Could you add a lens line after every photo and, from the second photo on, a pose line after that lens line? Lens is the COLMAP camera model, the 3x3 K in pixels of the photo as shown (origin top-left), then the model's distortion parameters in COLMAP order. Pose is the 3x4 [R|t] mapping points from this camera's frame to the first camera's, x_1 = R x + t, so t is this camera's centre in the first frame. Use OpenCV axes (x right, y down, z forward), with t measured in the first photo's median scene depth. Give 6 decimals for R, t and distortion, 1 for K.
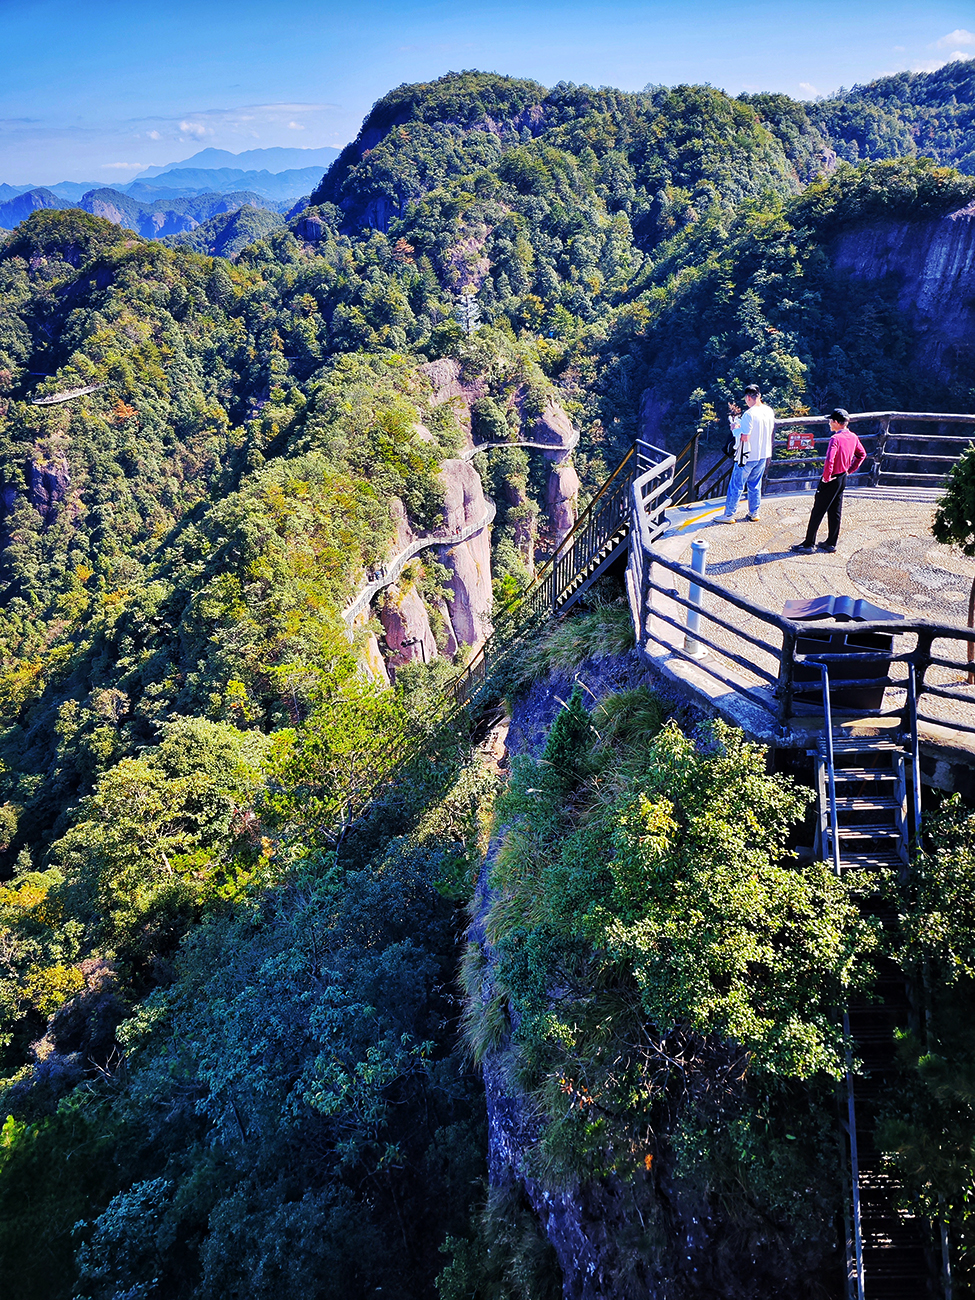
lens RADIAL K [[869.7, 0, 487.5], [0, 869.7, 650.0], [0, 0, 1]] dist [0.001082, 0.000176]
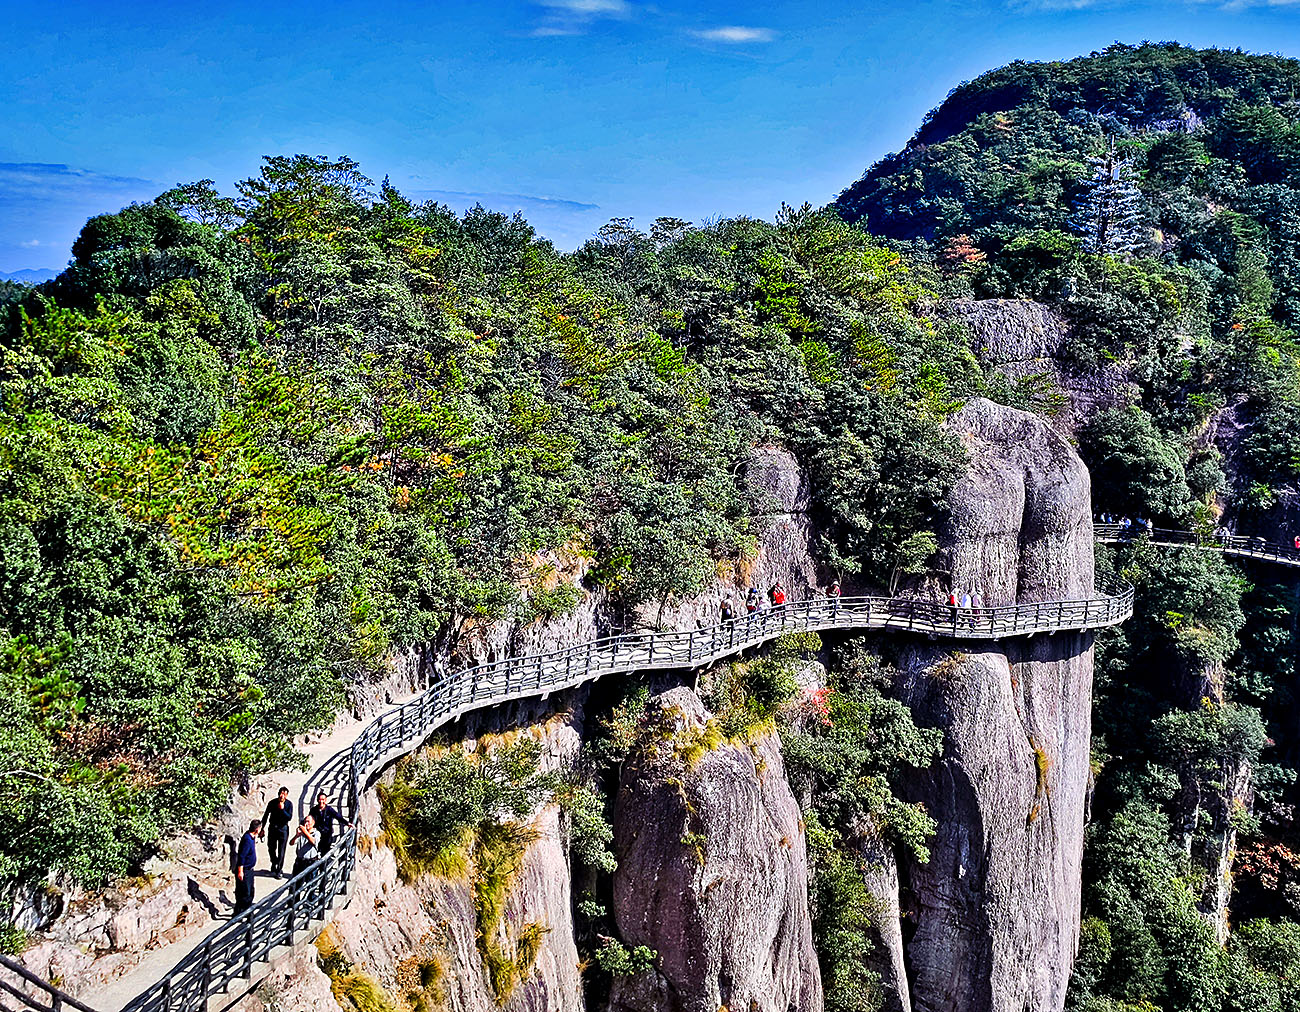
lens RADIAL K [[1831.2, 0, 650.0], [0, 1831.2, 506.0], [0, 0, 1]] dist [0.039265, -0.011864]
pose [[0.958655, 0.125752, -0.255279, 0.006271], [-0.218463, 0.900073, -0.377018, 0.055957], [0.182359, 0.417199, 0.890332, 0.352373]]
